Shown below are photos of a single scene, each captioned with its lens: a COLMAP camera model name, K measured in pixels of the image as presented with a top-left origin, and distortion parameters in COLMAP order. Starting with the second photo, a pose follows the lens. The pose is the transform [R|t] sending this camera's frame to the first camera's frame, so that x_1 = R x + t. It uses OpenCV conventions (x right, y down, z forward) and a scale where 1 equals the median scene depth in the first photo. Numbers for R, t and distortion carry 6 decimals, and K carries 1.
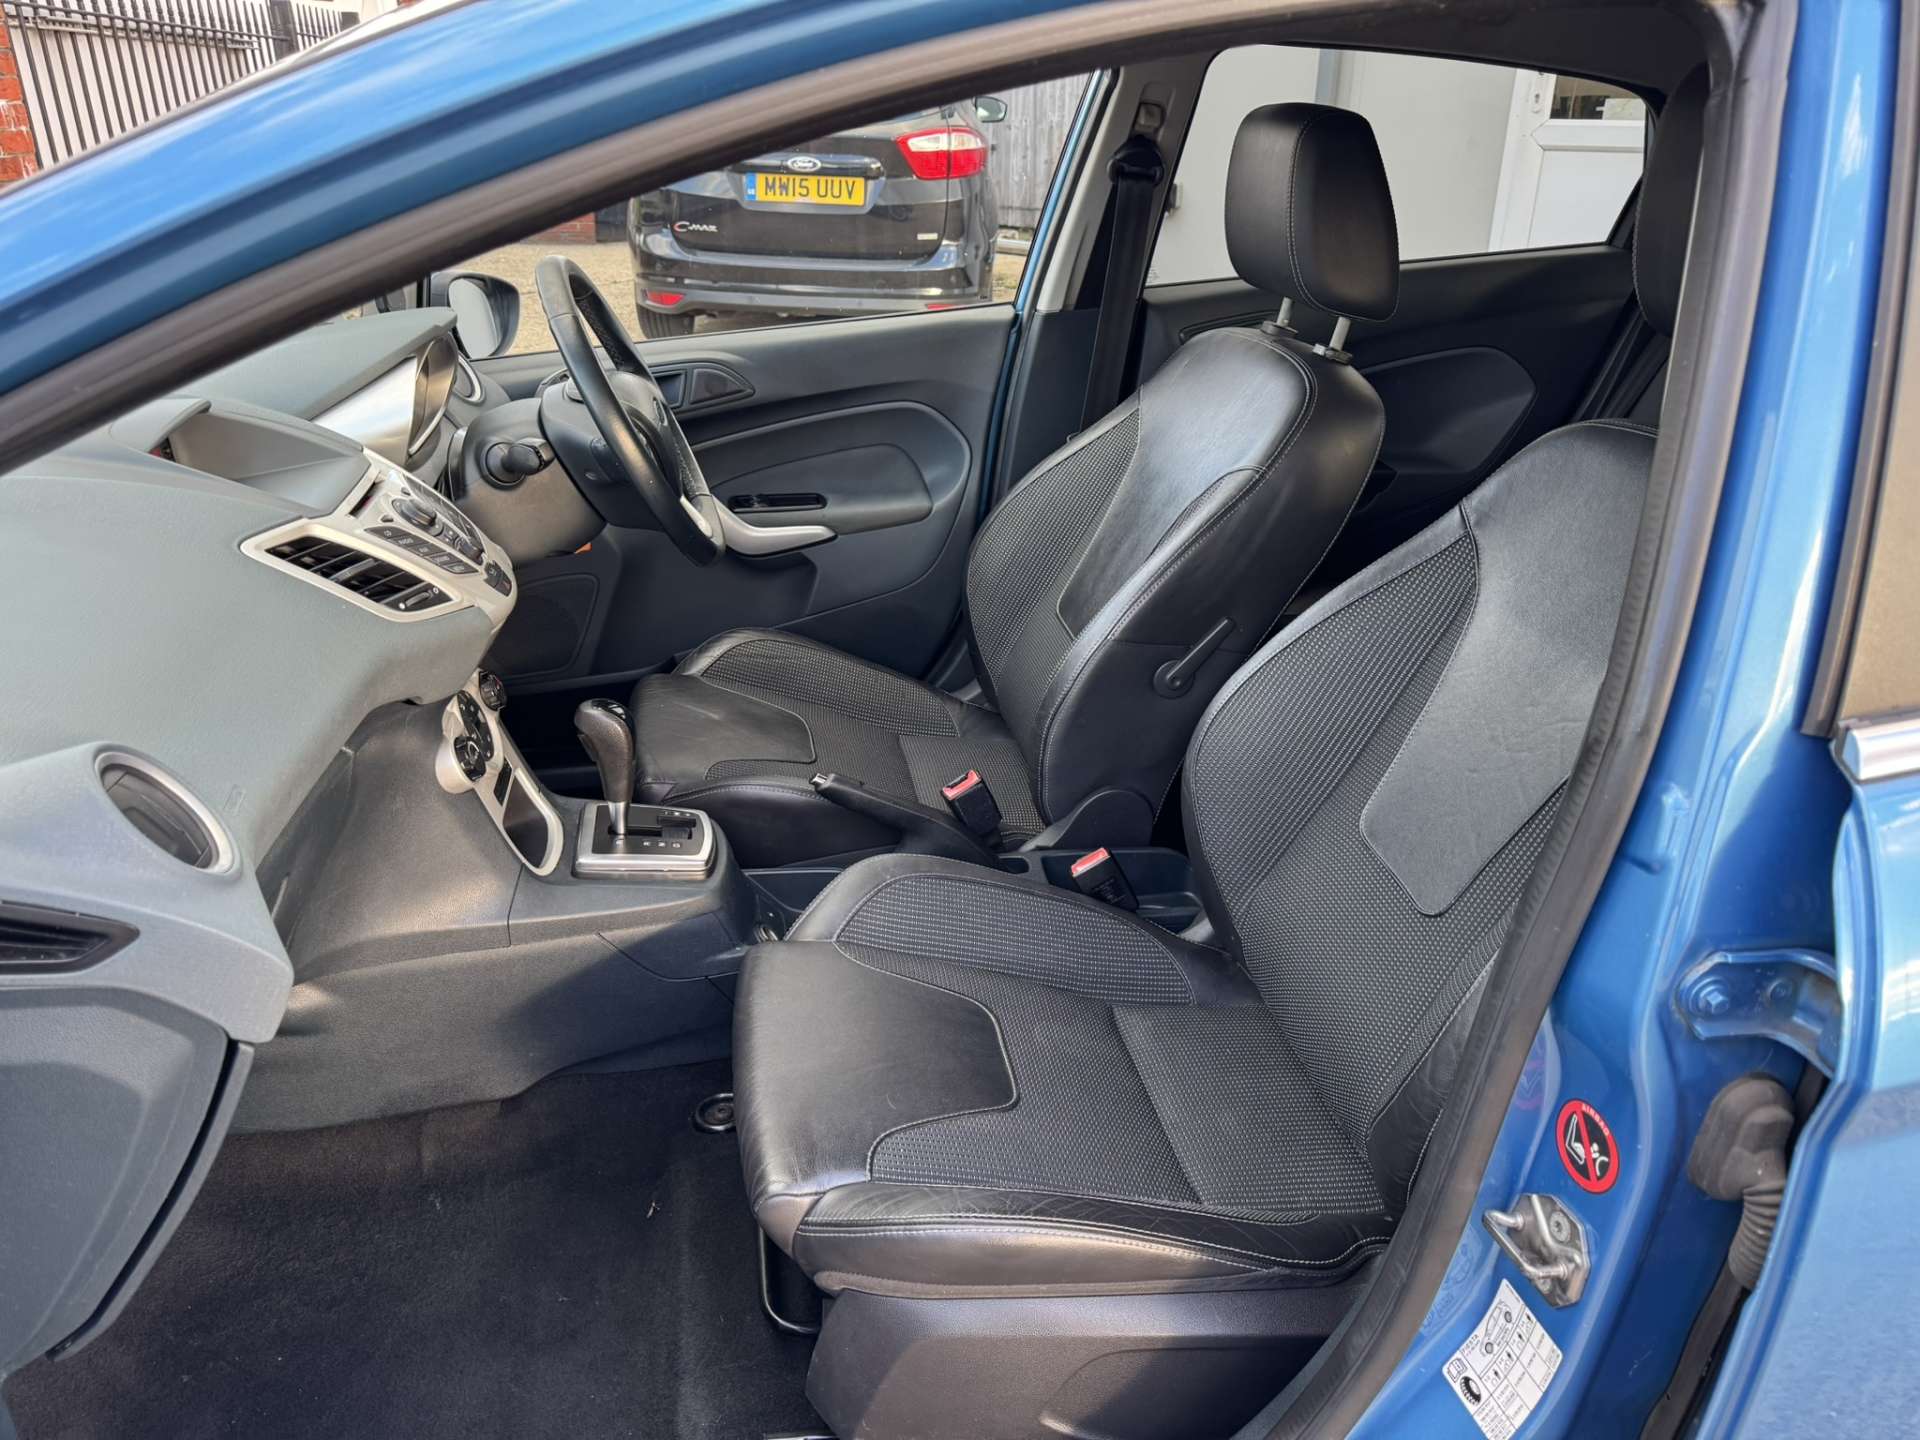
lens RADIAL K [[1367.2, 0, 956.0], [0, 1367.2, 702.4], [0, 0, 1]] dist [0.131525, -0.201988]
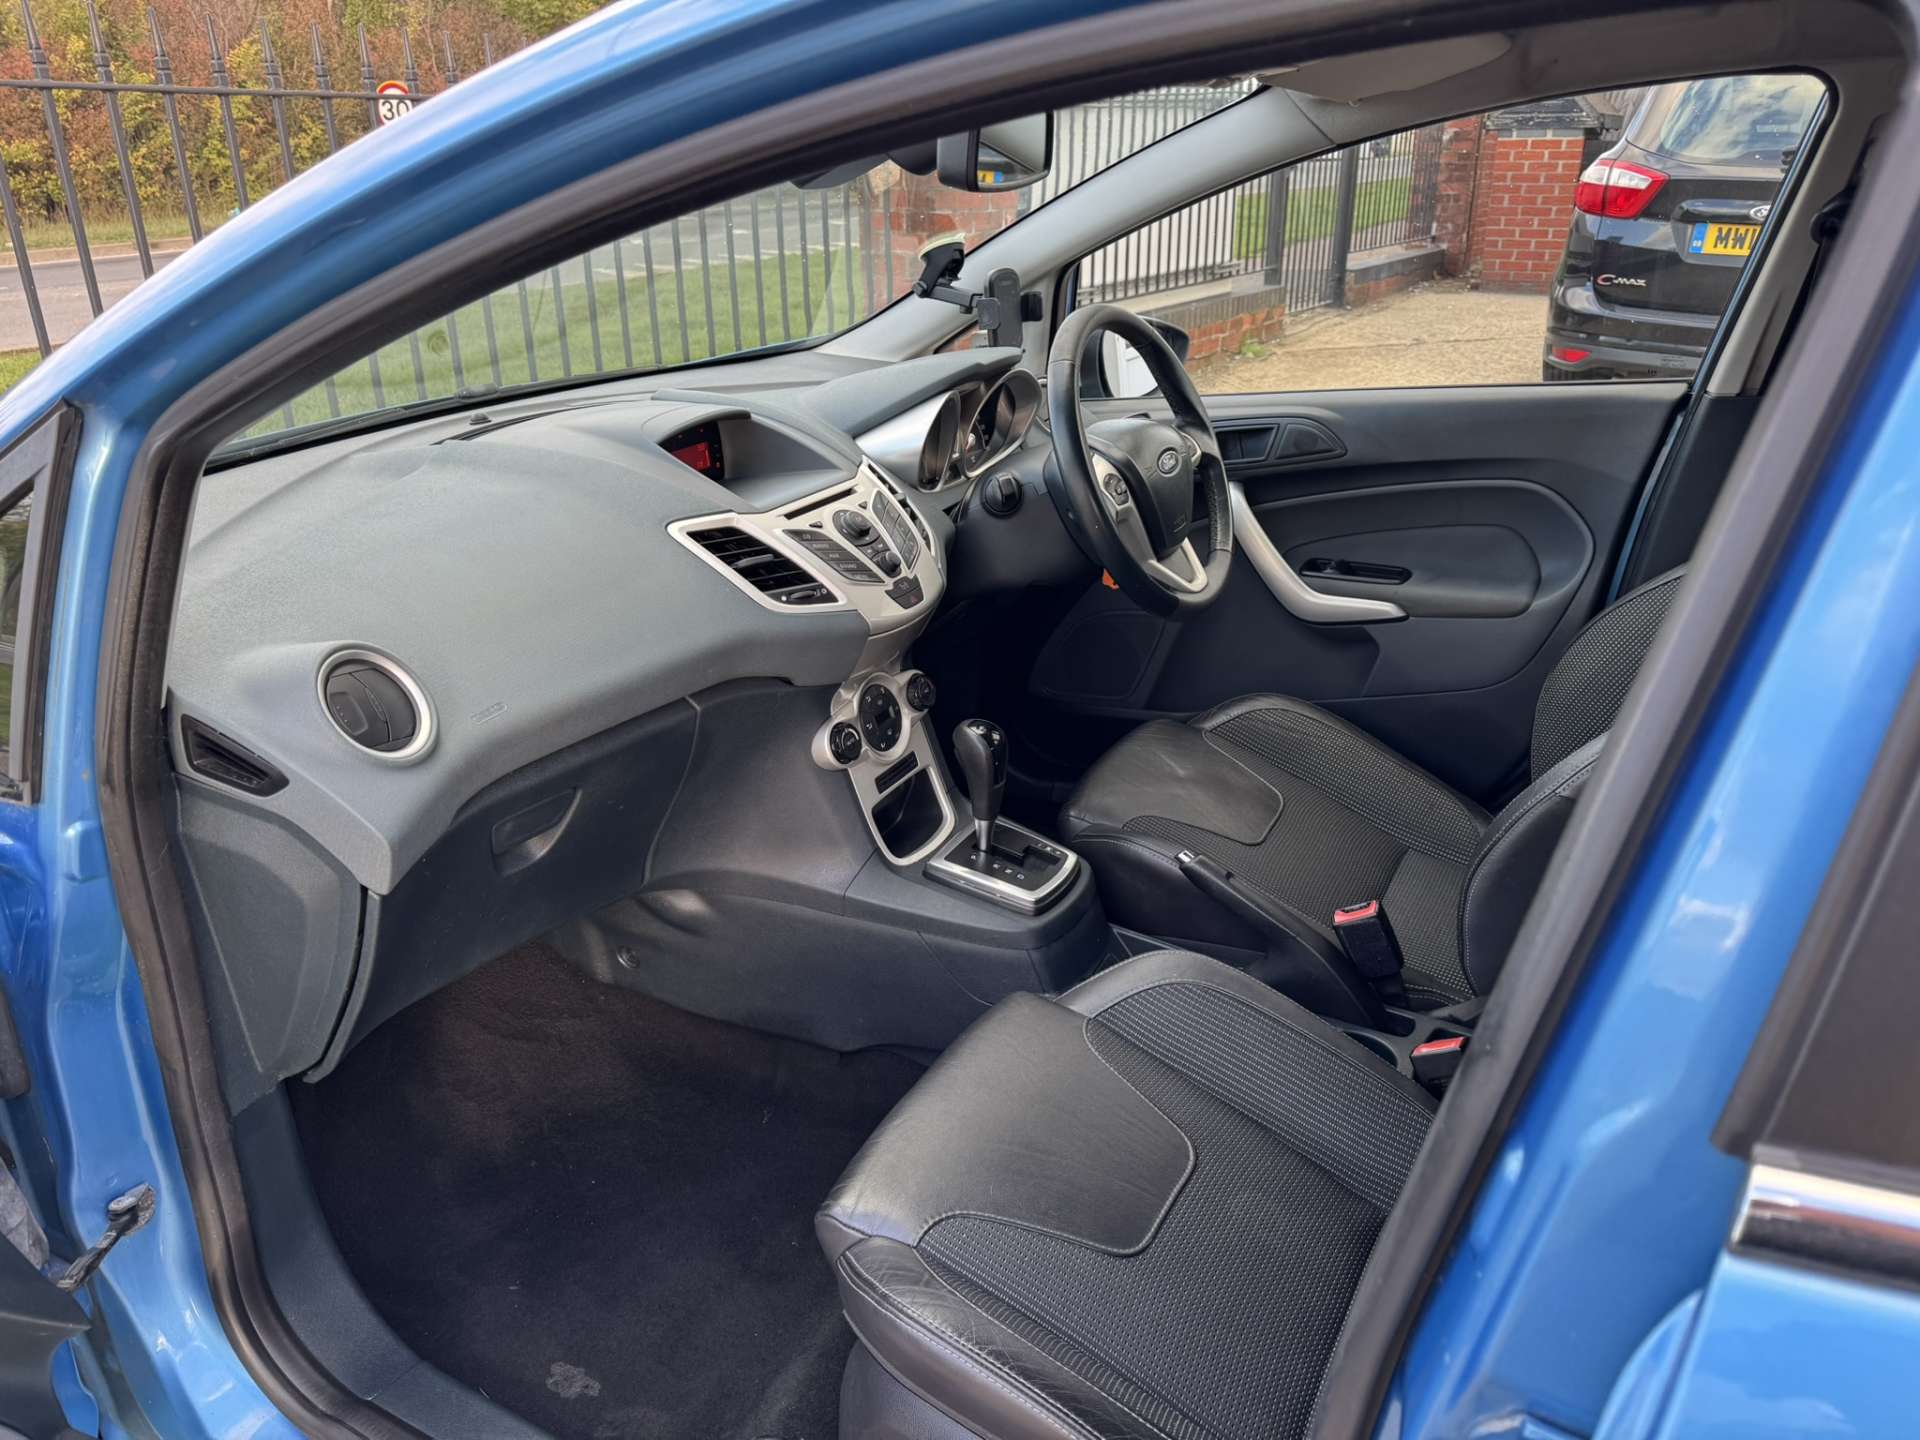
lens RADIAL K [[1367.1, 0, 948.7], [0, 1367.1, 717.4], [0, 0, 1]] dist [0.023823, -0.038189]
pose [[0.768500, 0.221714, -0.600208, 0.233658], [-0.231593, 0.970829, 0.062089, -0.042547], [0.596466, 0.091289, 0.797430, 0.102612]]
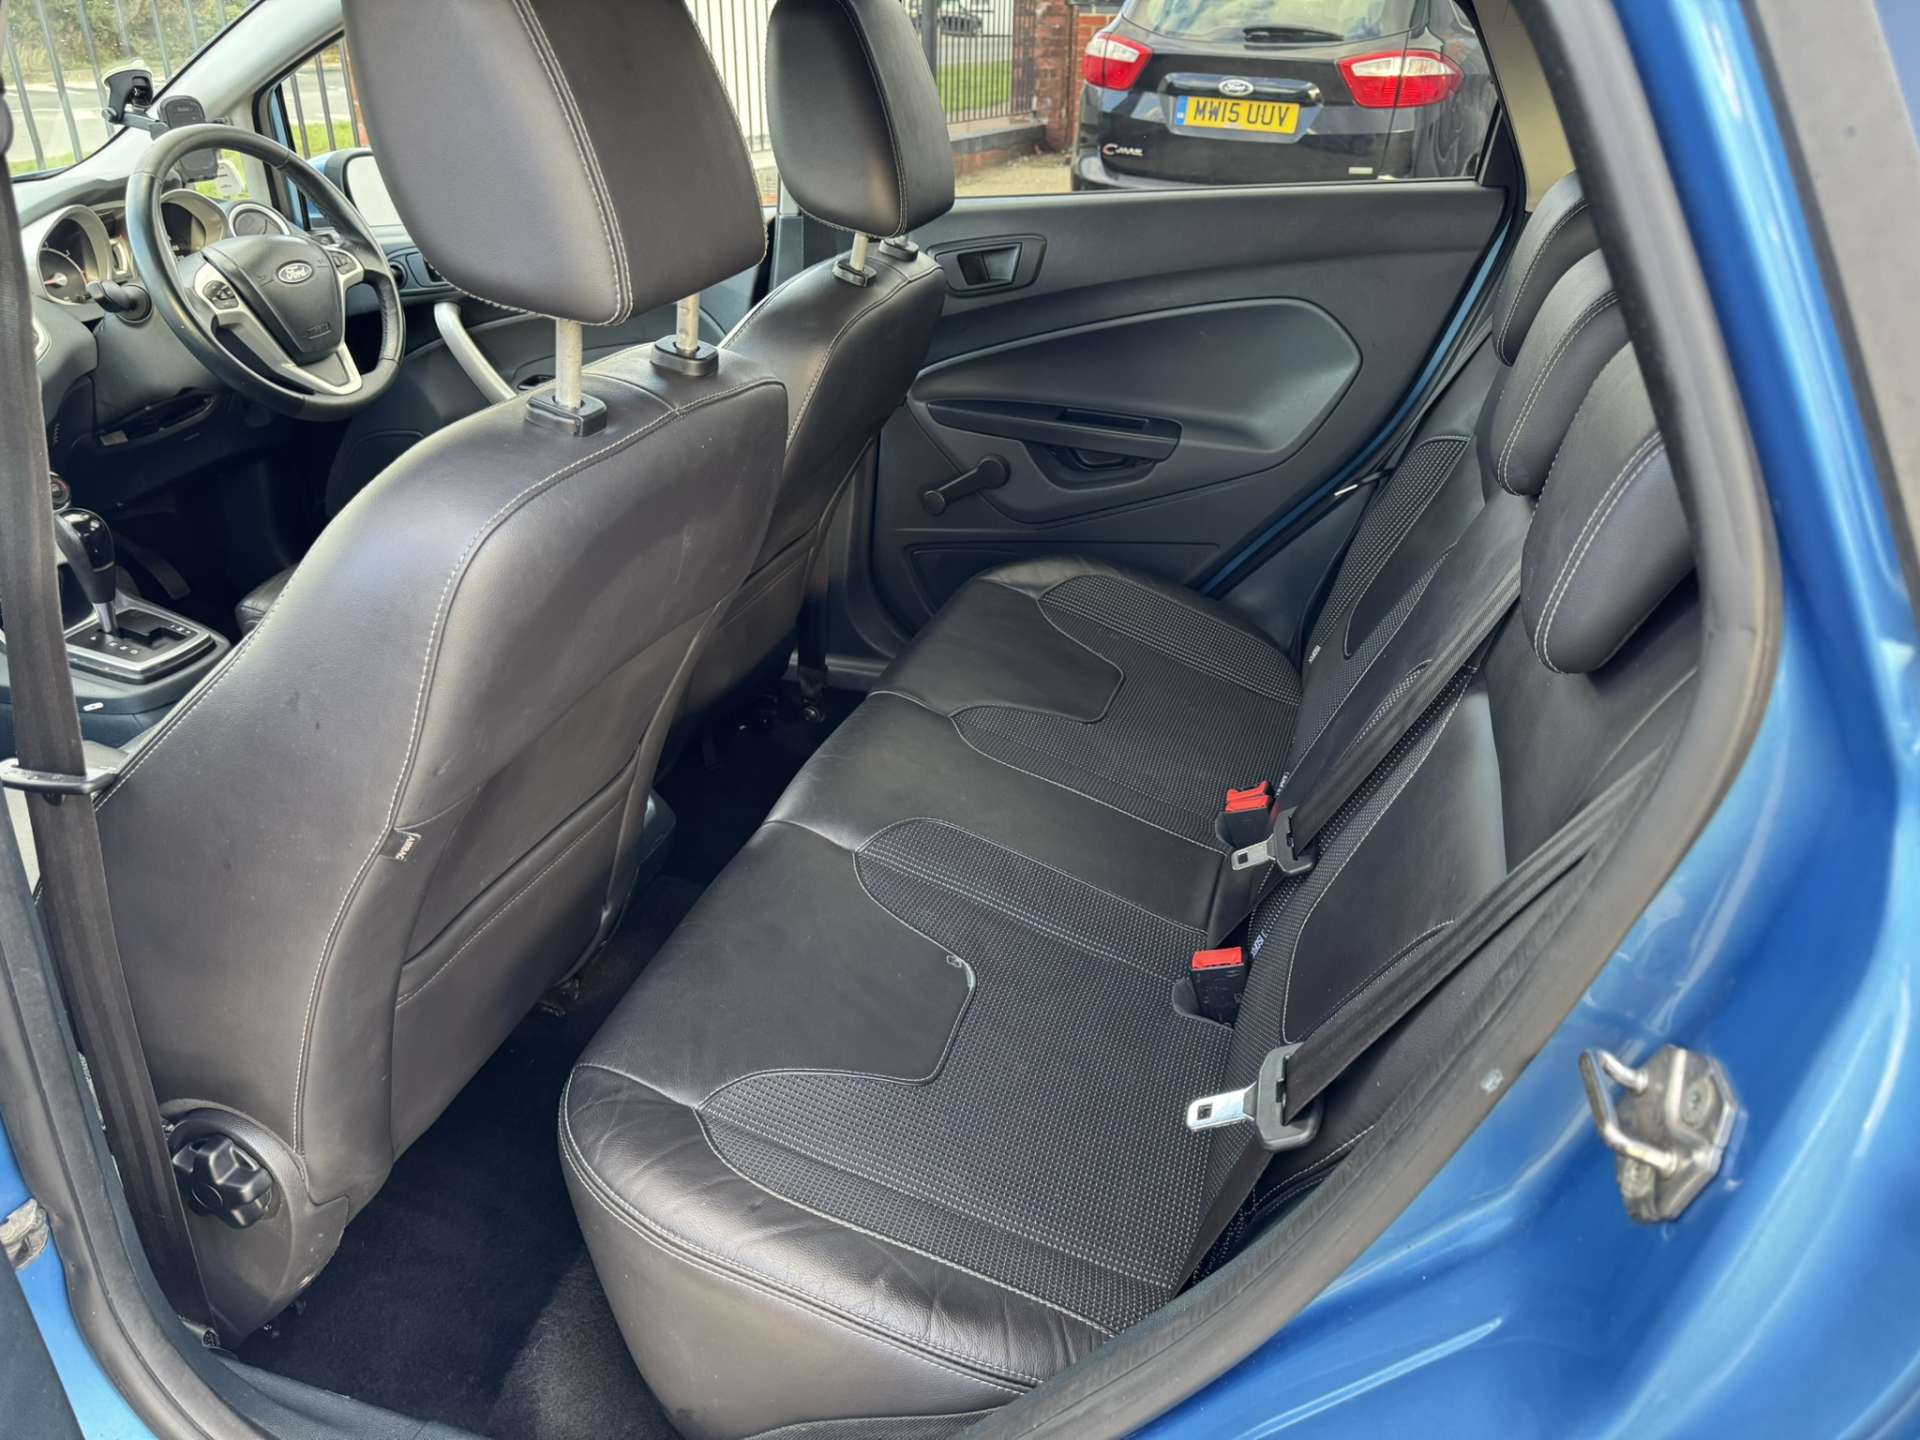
lens RADIAL K [[1368.6, 0, 947.6], [0, 1368.6, 722.0], [0, 0, 1]] dist [0.027716, -0.036281]
pose [[0.877943, 0.219208, -0.425634, 0.614898], [-0.195243, 0.975668, 0.099764, -0.057283], [0.437146, -0.004485, 0.899379, 0.192394]]
